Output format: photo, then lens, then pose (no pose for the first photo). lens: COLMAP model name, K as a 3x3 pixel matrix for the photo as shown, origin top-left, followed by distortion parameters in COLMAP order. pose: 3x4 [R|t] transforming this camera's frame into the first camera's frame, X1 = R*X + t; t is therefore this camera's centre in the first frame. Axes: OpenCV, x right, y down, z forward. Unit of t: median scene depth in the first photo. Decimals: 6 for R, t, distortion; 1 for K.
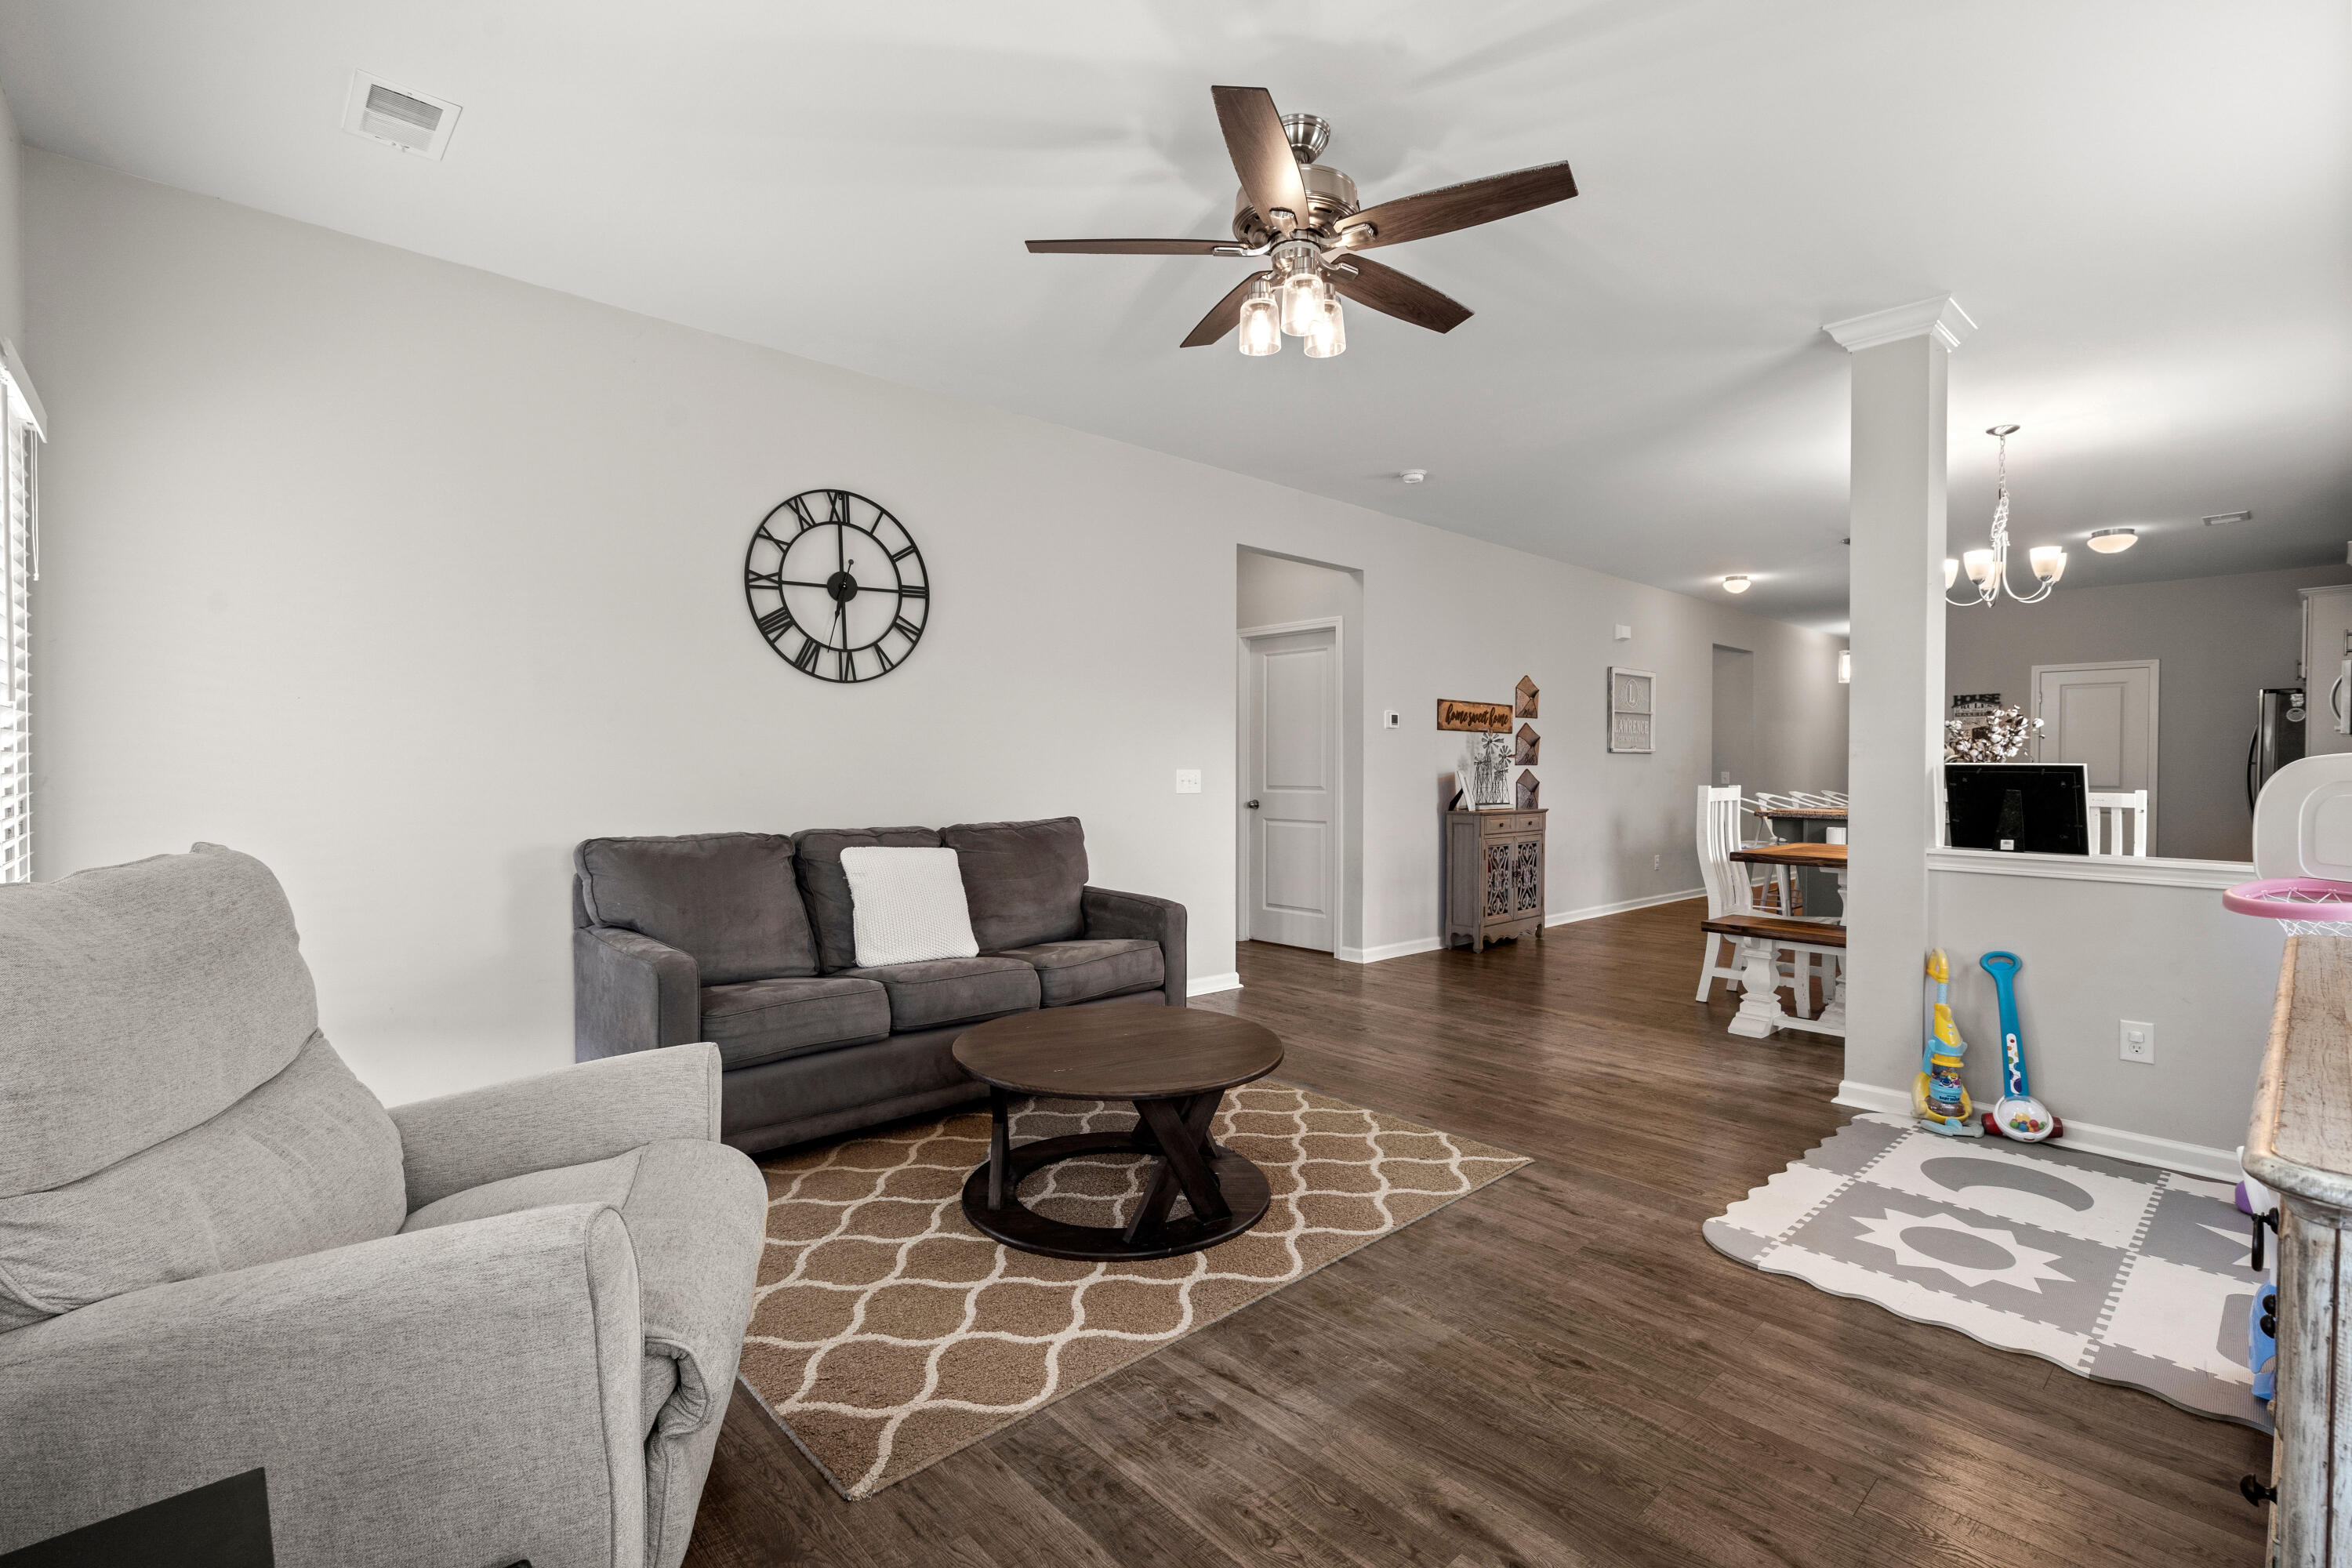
lens RADIAL K [[1138.3, 0, 966.4], [0, 1138.3, 794.0], [0, 0, 1]] dist [-0.003611, -0.000082]
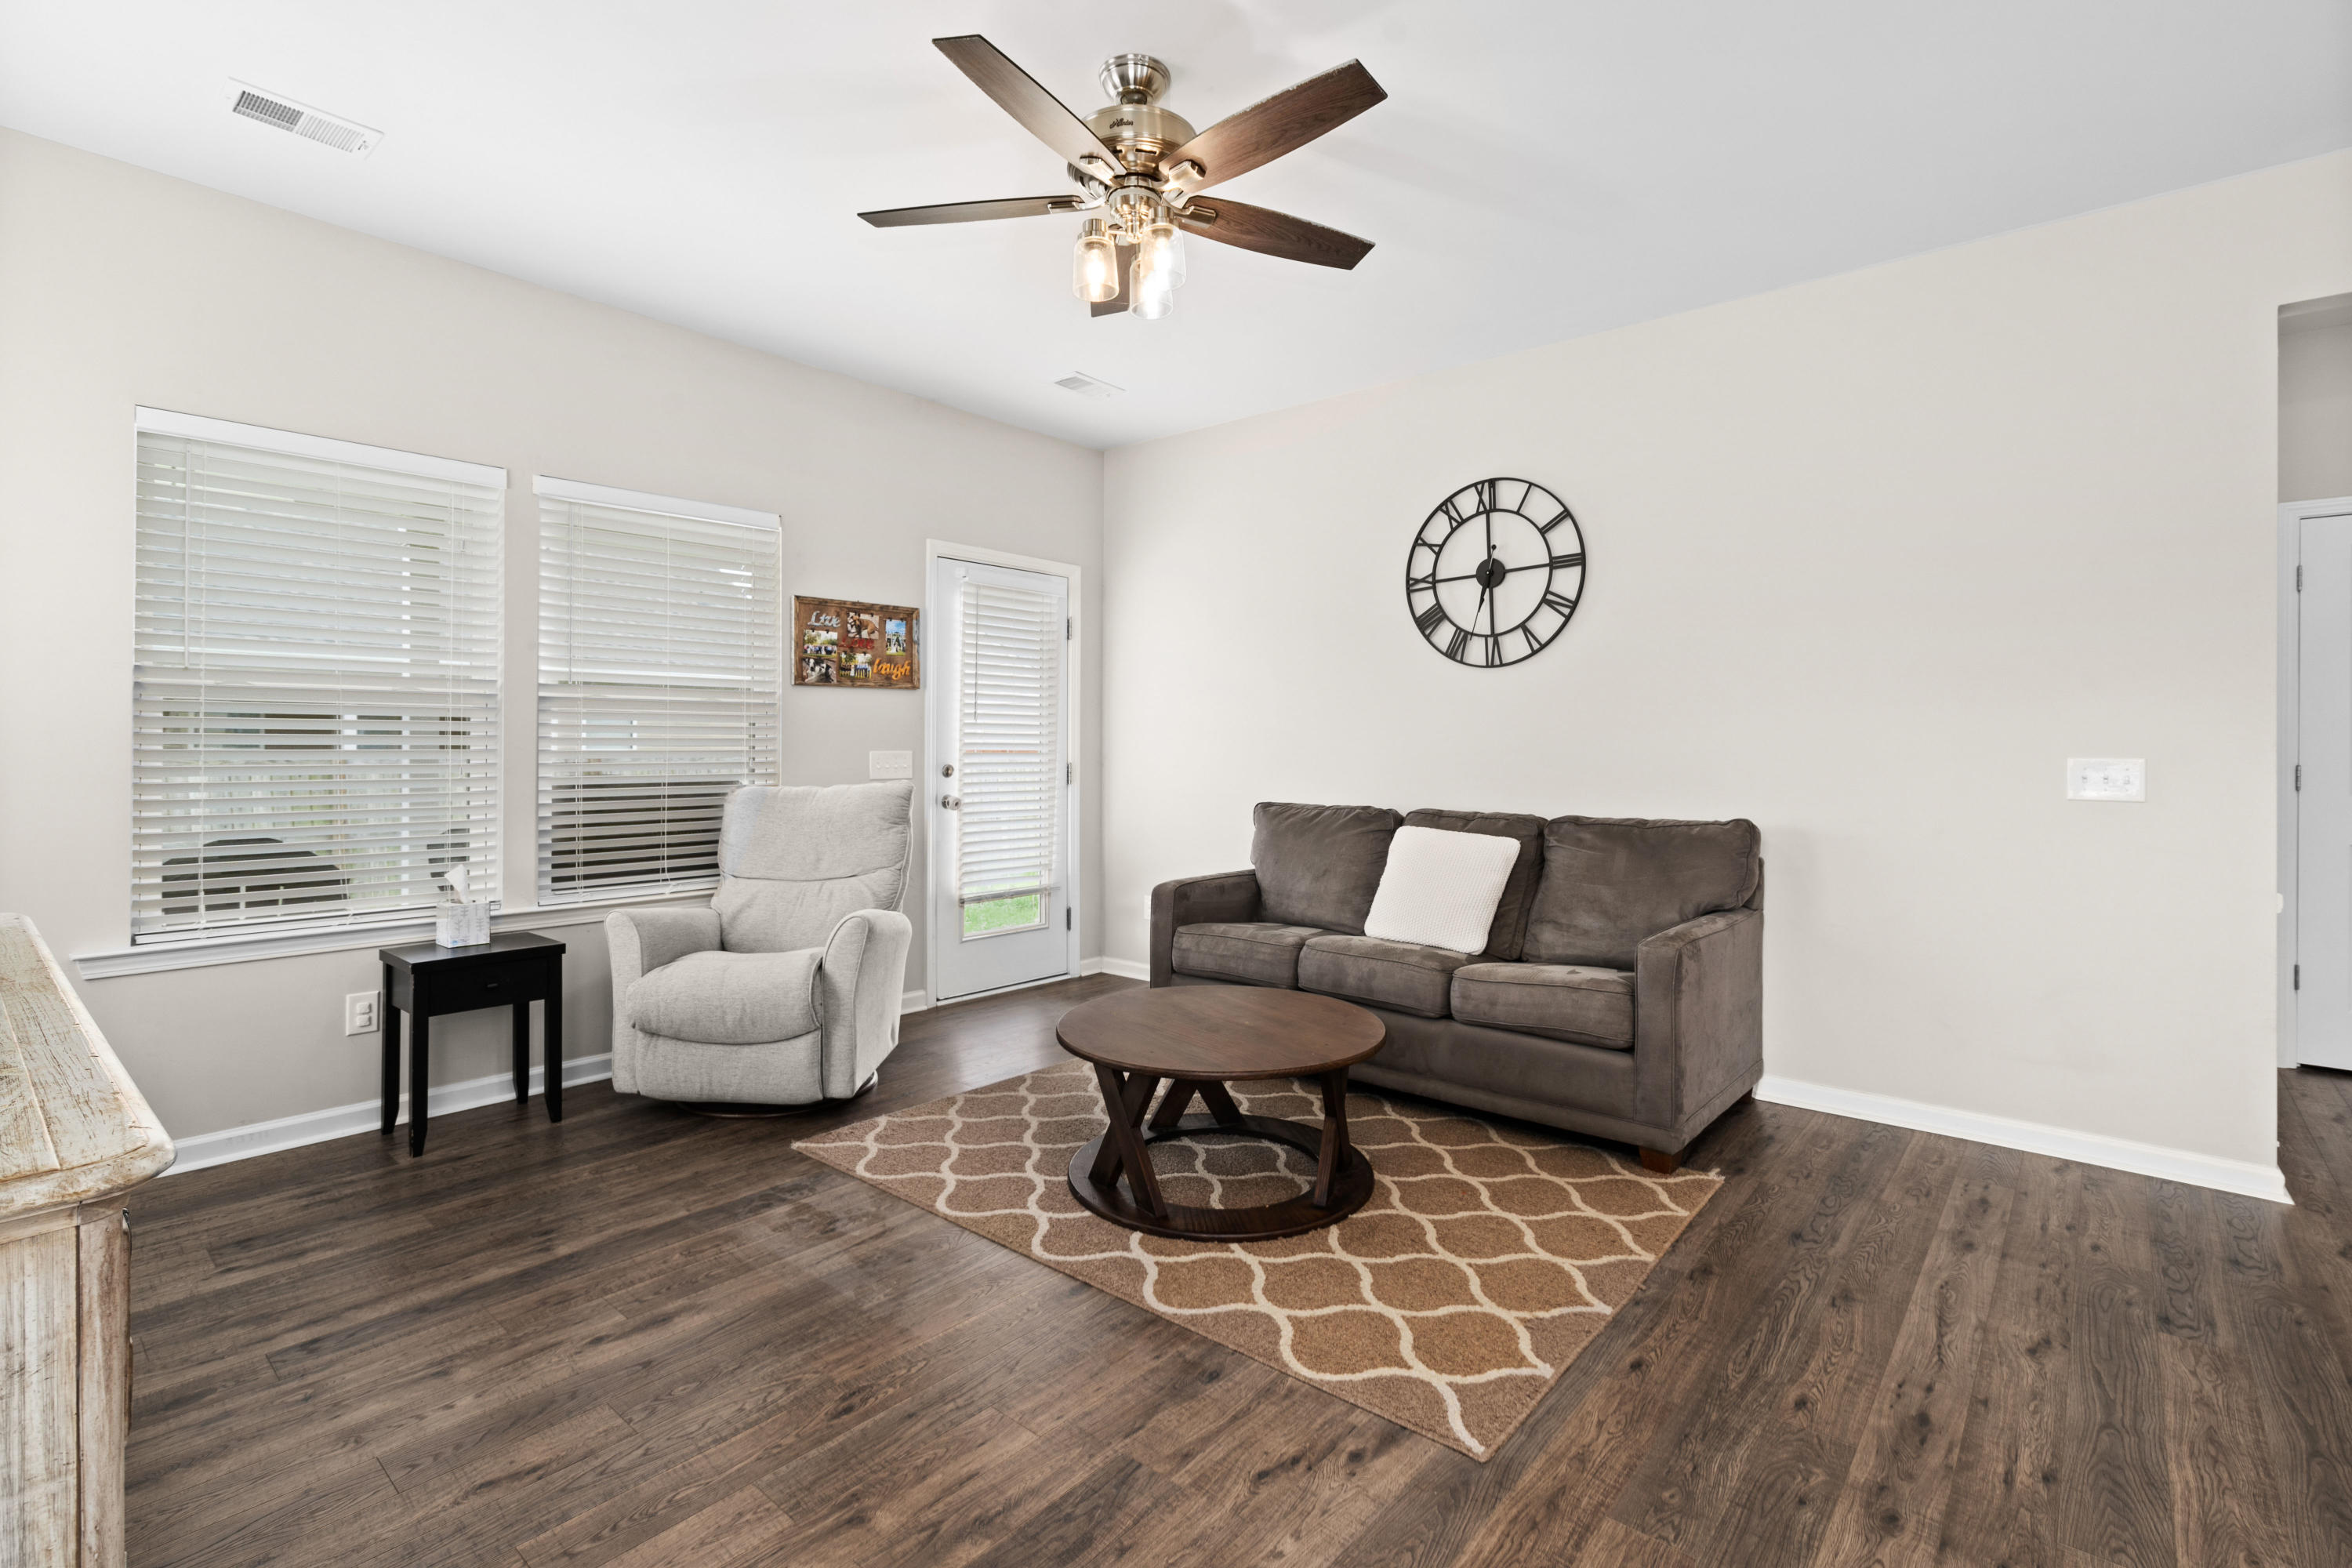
lens RADIAL K [[971.5, 0, 1169.0], [0, 971.5, 754.8], [0, 0, 1]] dist [-0.007326, 0.000063]
pose [[0.210213, 0.003253, -0.977650, 0.700114], [-0.031283, 0.999505, -0.003401, -0.008872], [0.977155, 0.031299, 0.210210, 0.563991]]
